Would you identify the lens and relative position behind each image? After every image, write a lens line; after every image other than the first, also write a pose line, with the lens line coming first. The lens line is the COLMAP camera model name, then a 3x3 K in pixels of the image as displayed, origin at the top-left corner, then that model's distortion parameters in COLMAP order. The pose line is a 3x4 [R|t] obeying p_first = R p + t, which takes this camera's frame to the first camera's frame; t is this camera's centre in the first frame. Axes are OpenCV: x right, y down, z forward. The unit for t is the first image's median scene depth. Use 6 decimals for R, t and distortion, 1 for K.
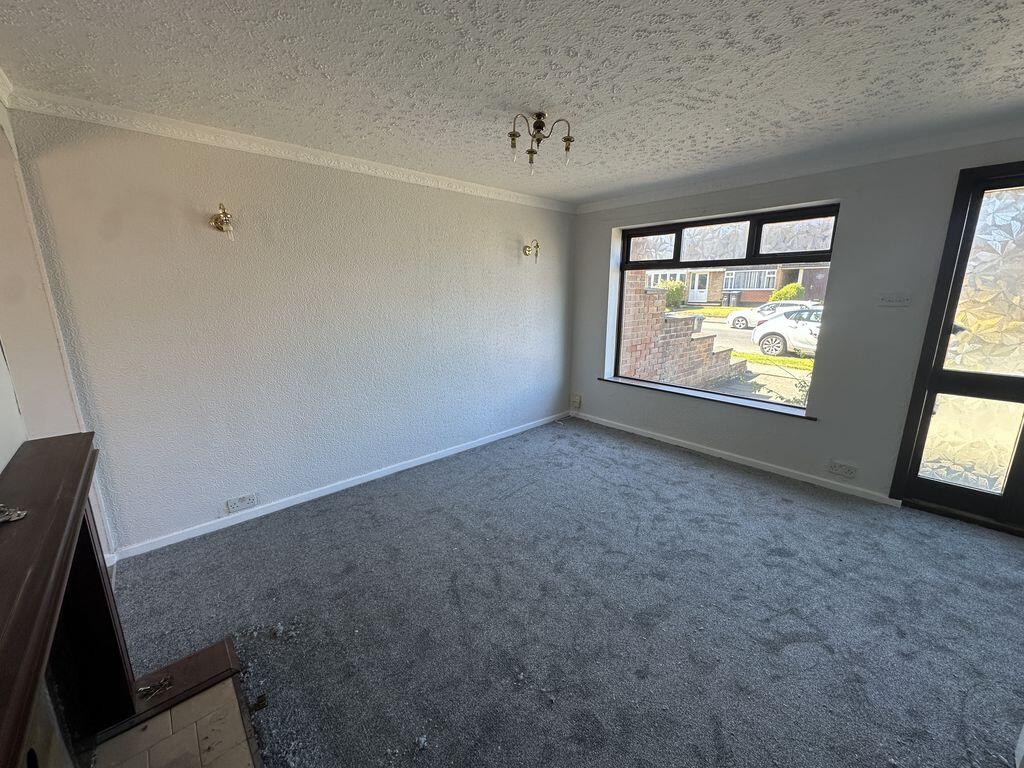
lens RADIAL K [[408.5, 0, 512.0], [0, 408.5, 384.0], [0, 0, 1]] dist [-0.006140, 0.001060]
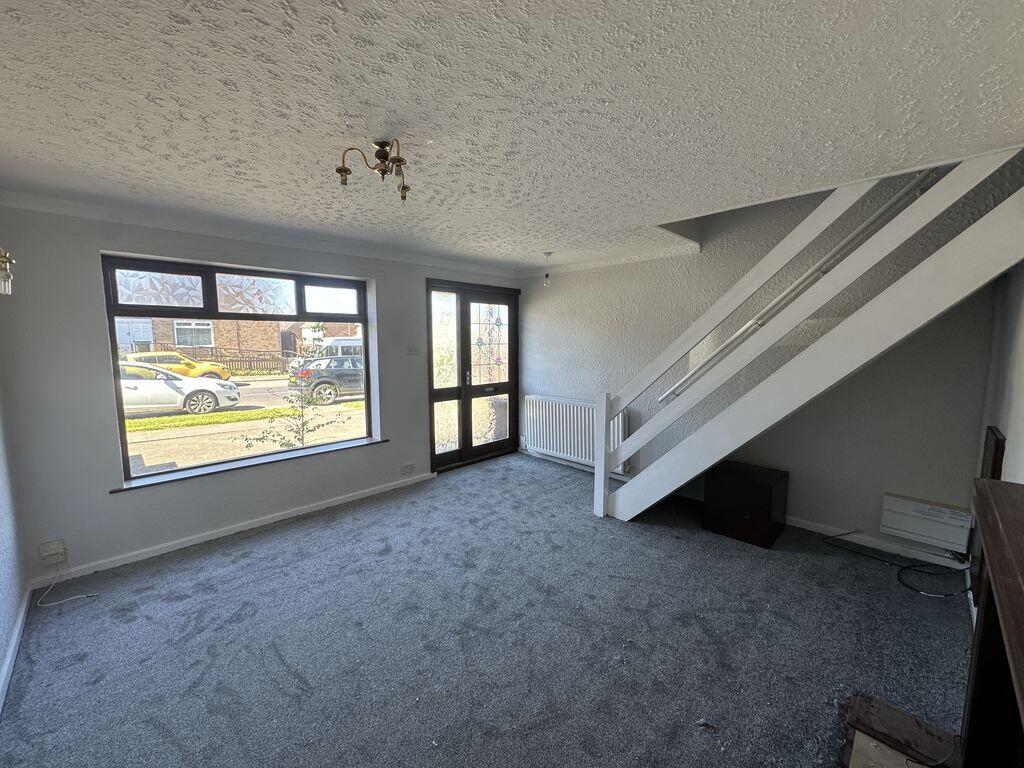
lens RADIAL K [[408.5, 0, 512.0], [0, 408.5, 384.0], [0, 0, 1]] dist [-0.006140, 0.001060]
pose [[-0.037178, -0.105306, 0.993745, -0.572804], [0.226157, 0.967744, 0.111011, -0.148165], [-0.973381, 0.228870, -0.012163, 0.596140]]
